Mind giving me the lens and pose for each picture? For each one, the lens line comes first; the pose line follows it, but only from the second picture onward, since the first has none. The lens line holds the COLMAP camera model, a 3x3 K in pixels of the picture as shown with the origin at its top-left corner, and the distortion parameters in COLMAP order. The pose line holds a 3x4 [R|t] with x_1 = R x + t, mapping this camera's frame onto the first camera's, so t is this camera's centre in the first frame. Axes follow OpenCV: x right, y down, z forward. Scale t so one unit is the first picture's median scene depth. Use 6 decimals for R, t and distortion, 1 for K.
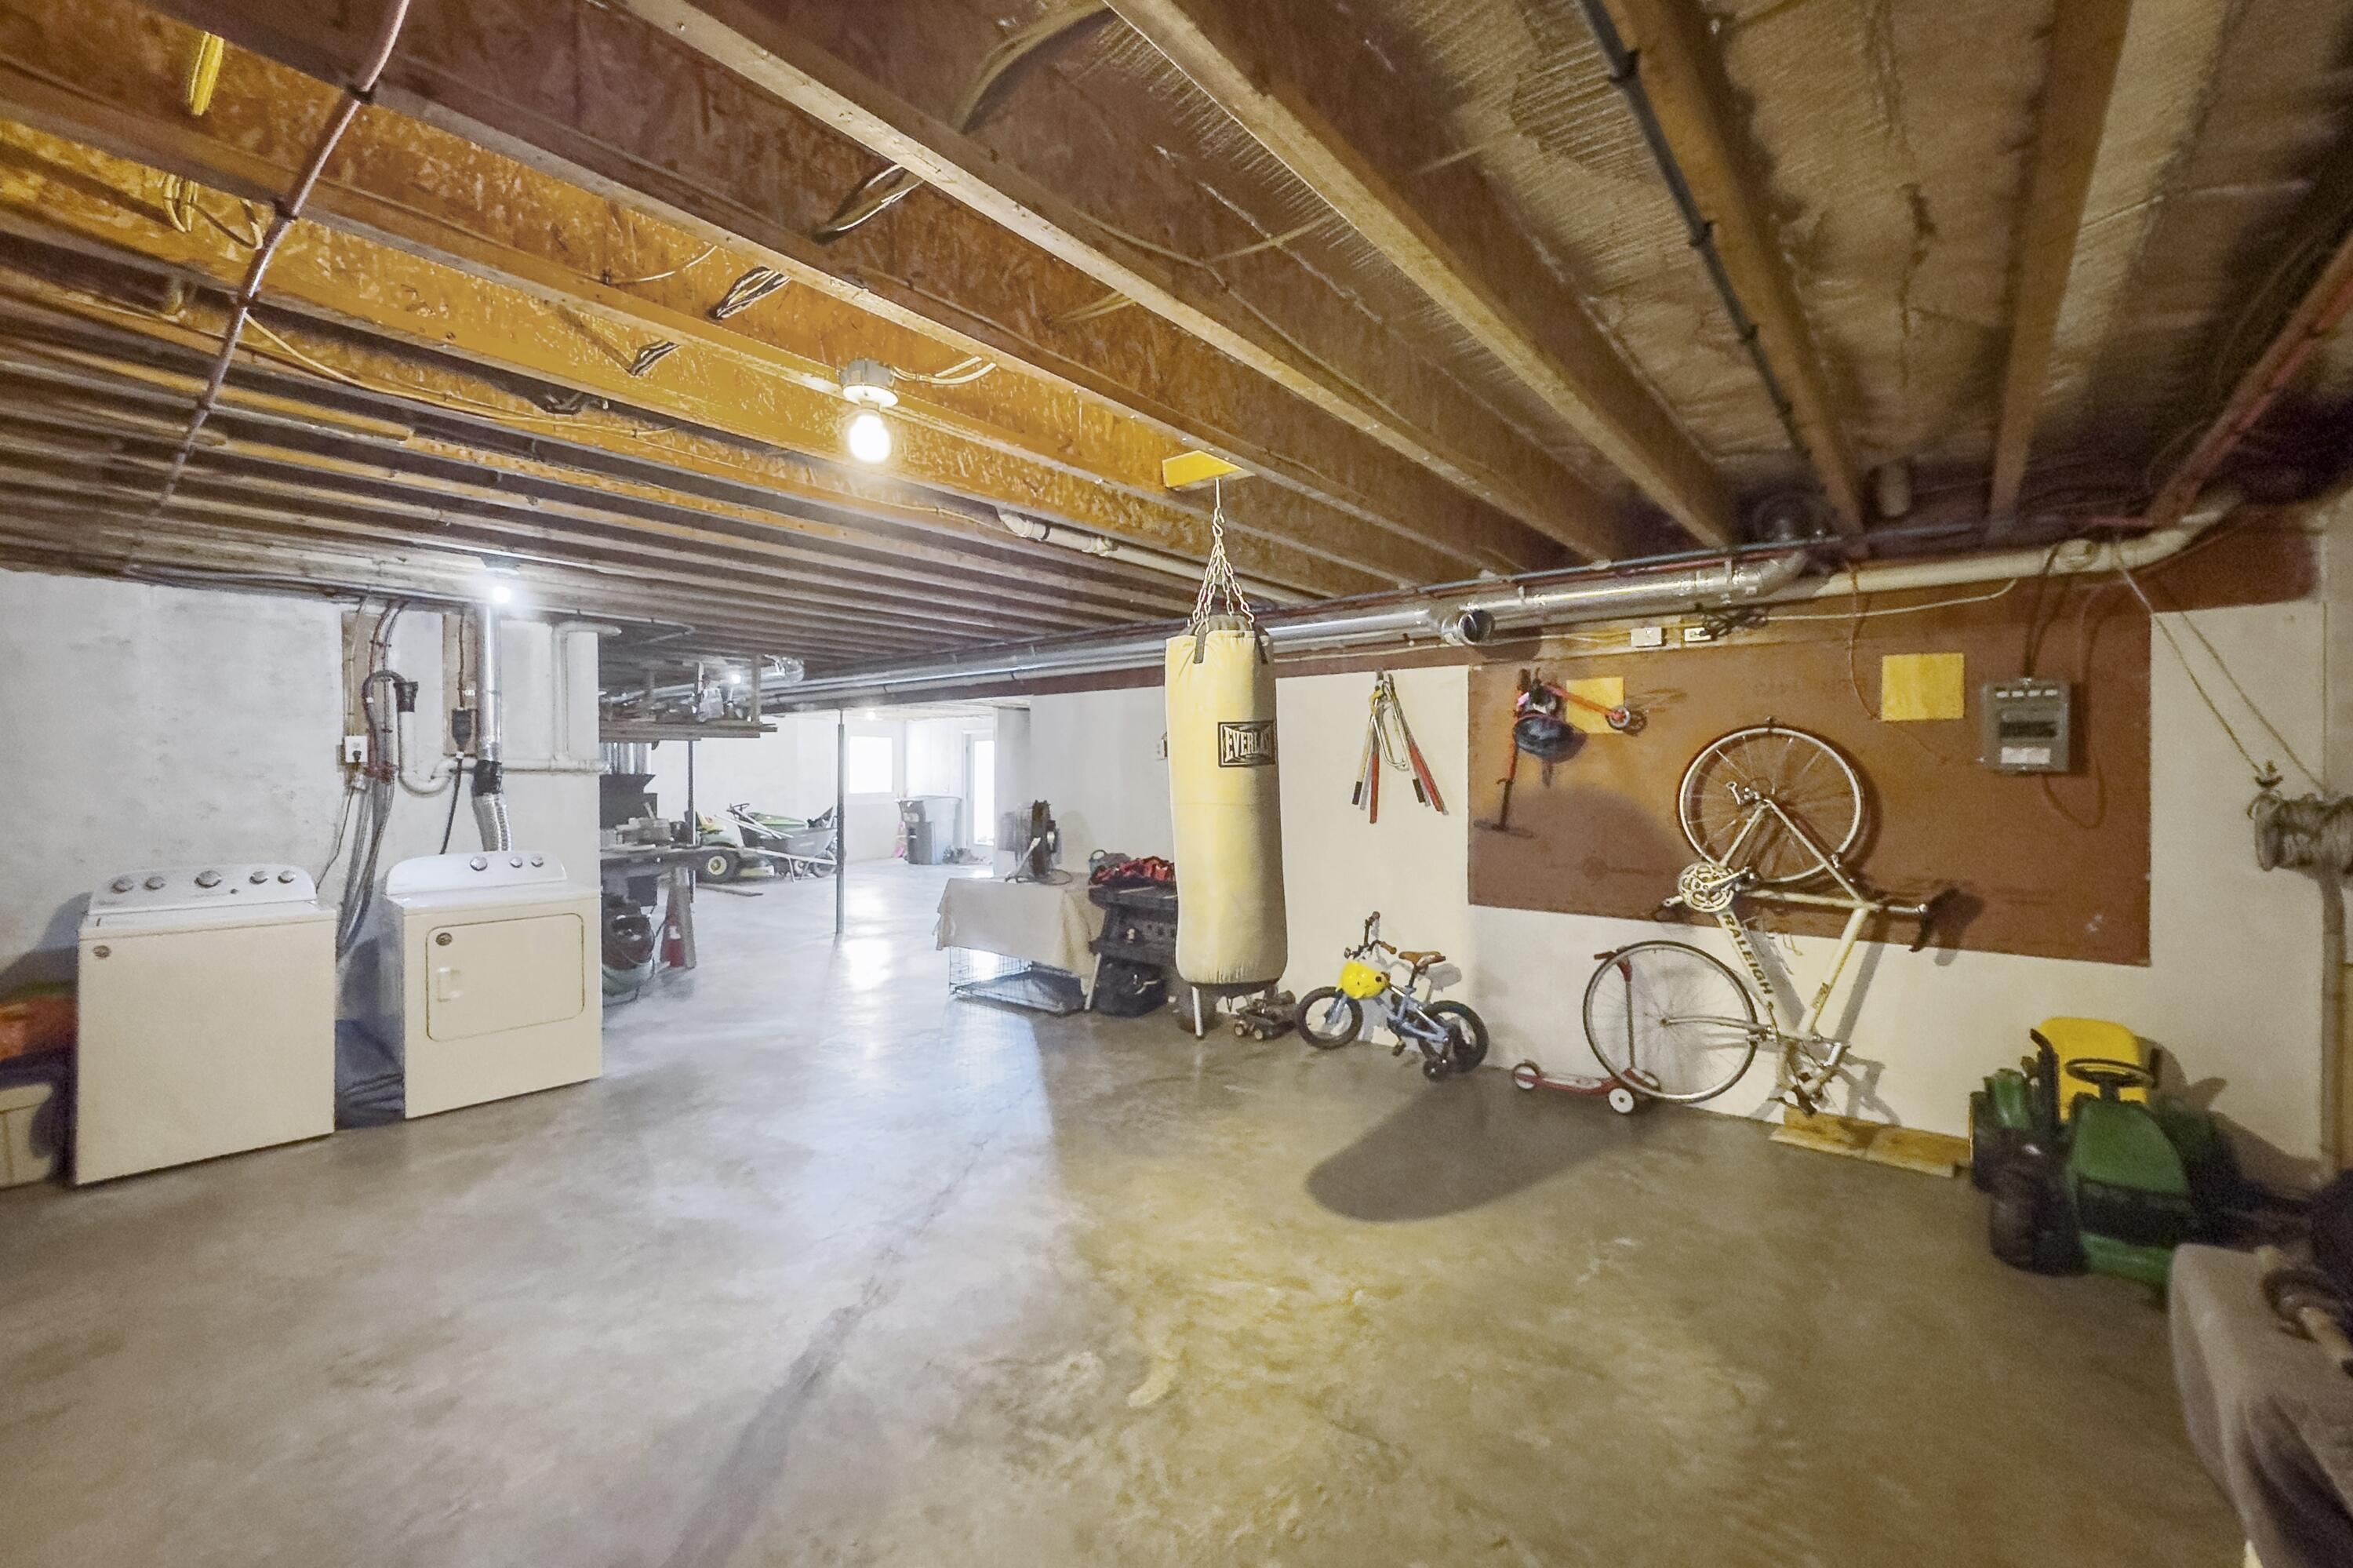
lens RADIAL K [[955.9, 0, 1184.8], [0, 955.9, 777.6], [0, 0, 1]] dist [-0.002430, -0.000073]
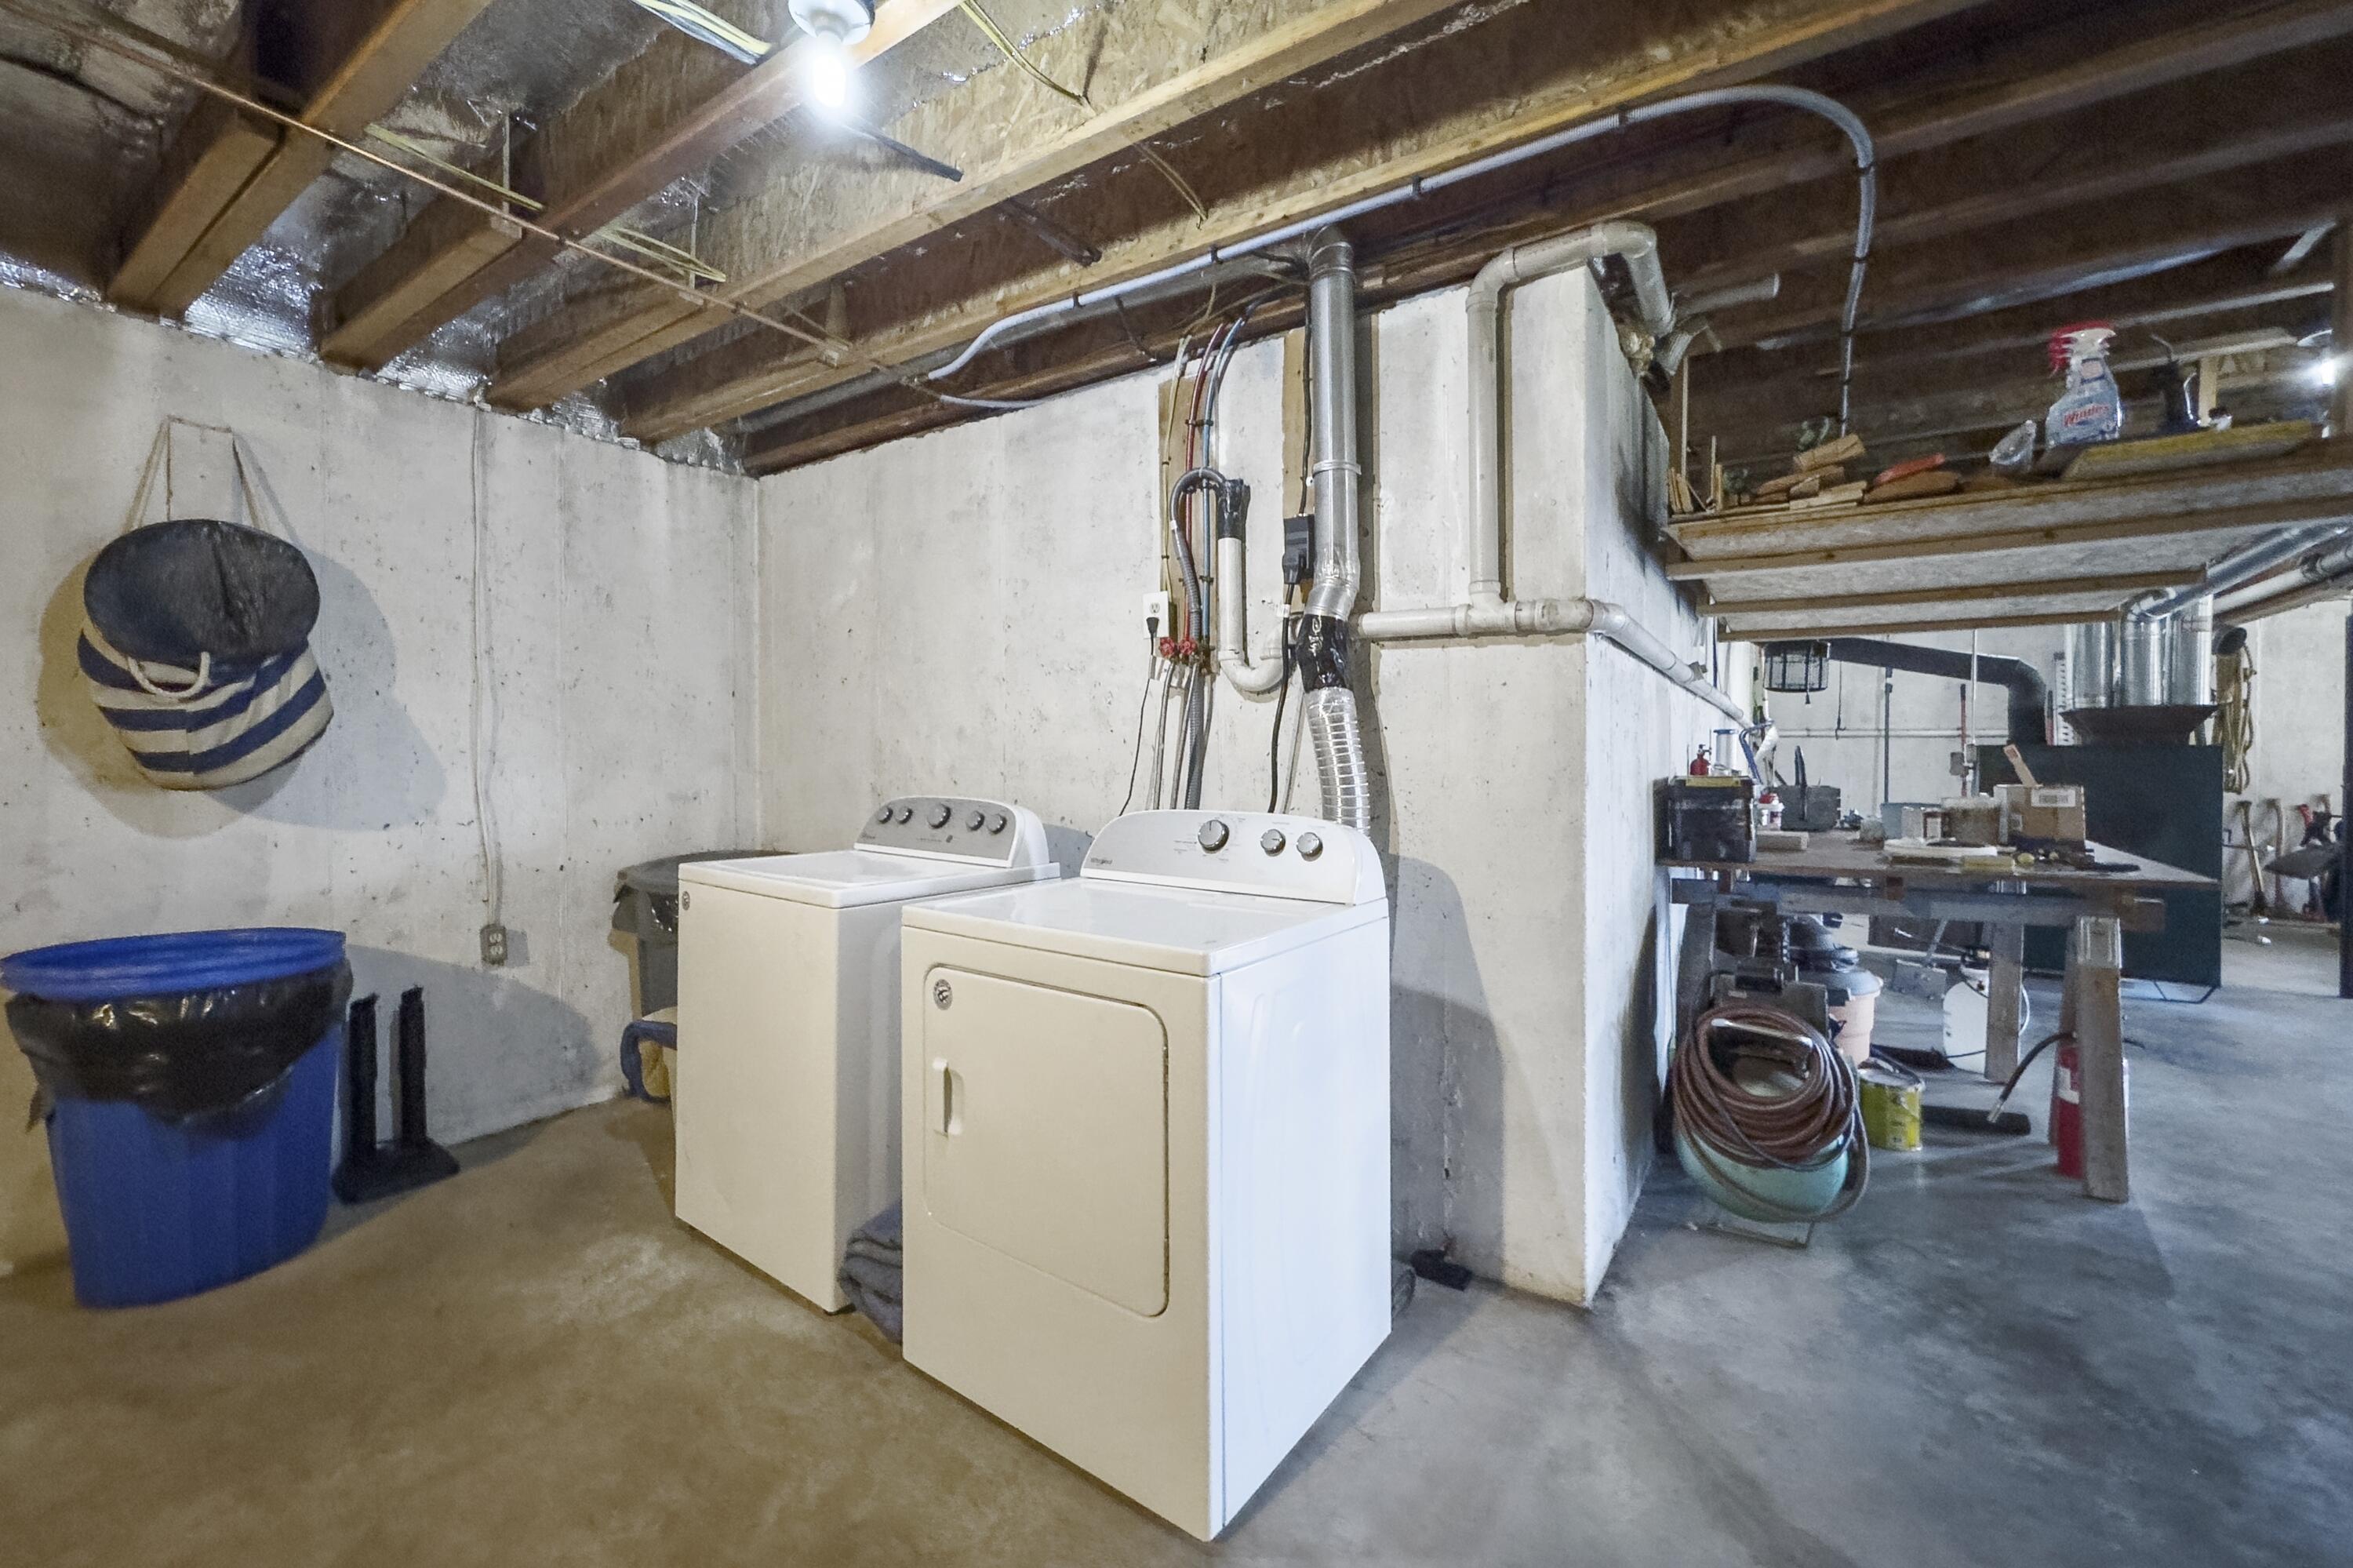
lens RADIAL K [[955.9, 0, 1173.9], [0, 955.9, 764.3], [0, 0, 1]] dist [-0.002430, -0.000073]
pose [[0.088551, 0.011623, -0.996004, -0.319886], [-0.008699, 0.999903, 0.010896, 0.056710], [0.996034, 0.007699, 0.088643, 1.027885]]
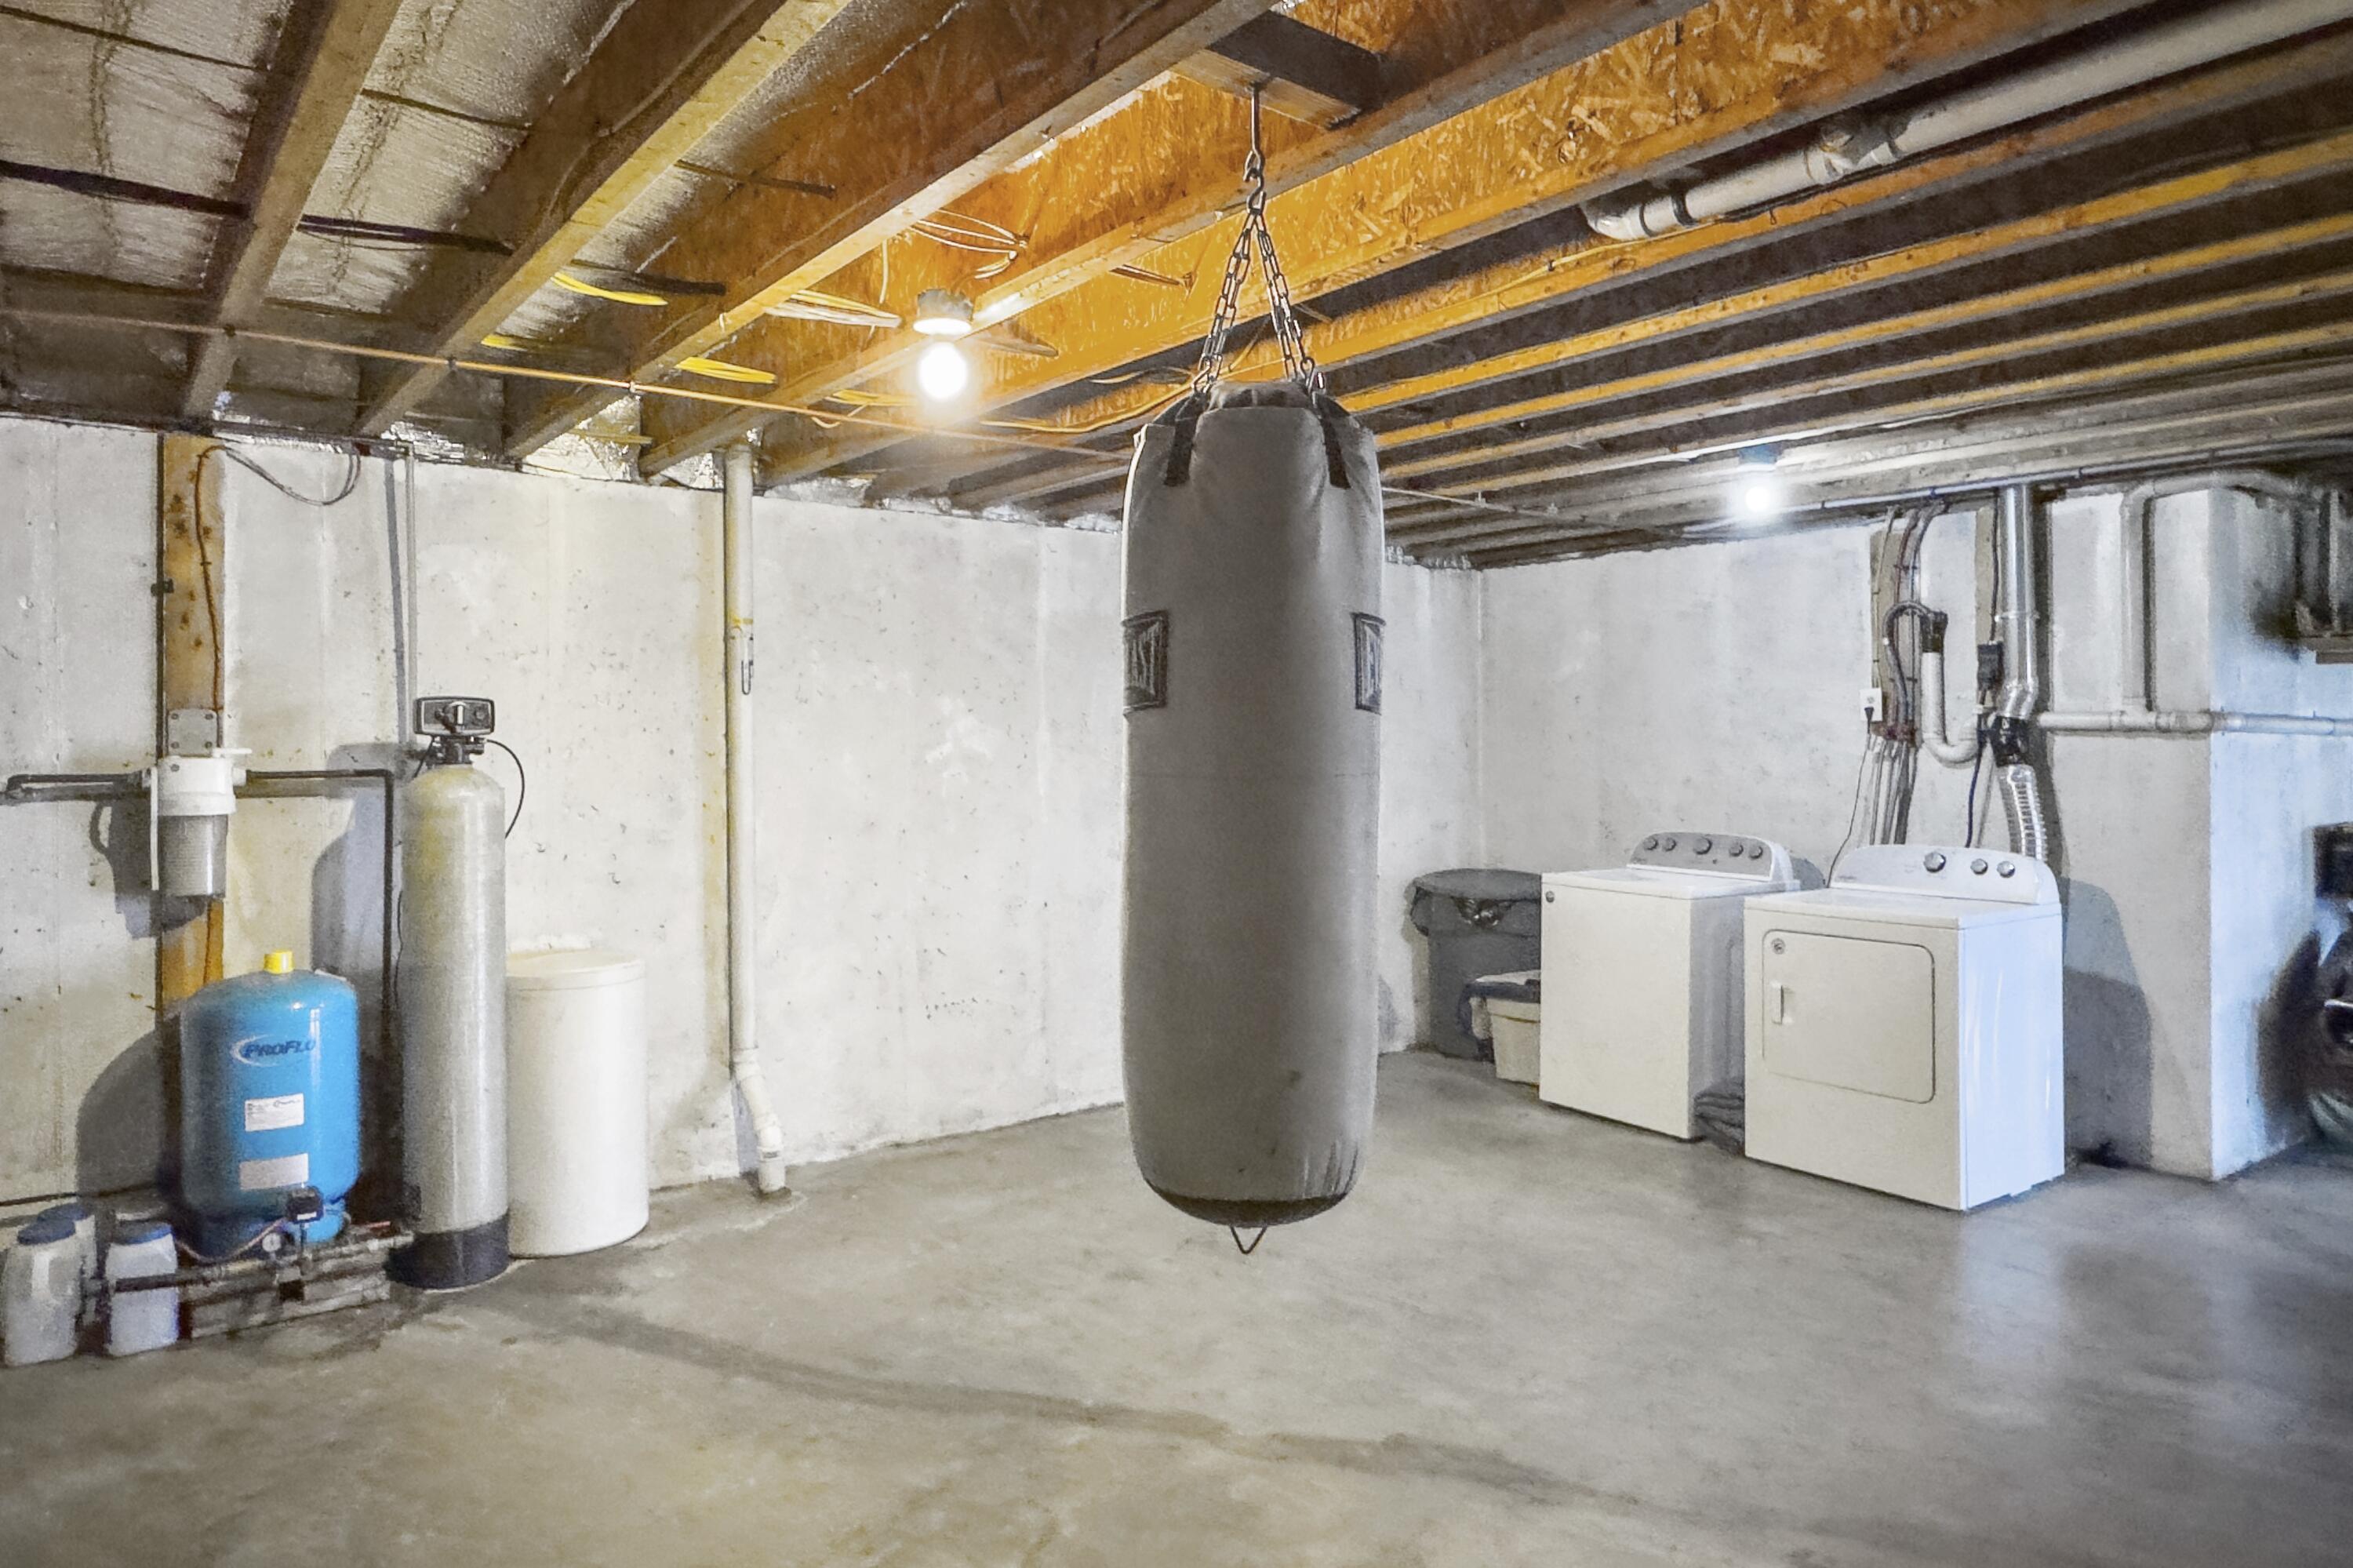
lens RADIAL K [[1474.1, 0, 1157.1], [0, 1474.1, 750.8], [0, 0, 1]] dist [0.004777, -0.008375]
pose [[-0.241496, 0.007441, -0.970373, 0.504975], [-0.002512, 0.999962, 0.008293, -0.000097], [0.970399, 0.004441, -0.241468, 0.768974]]
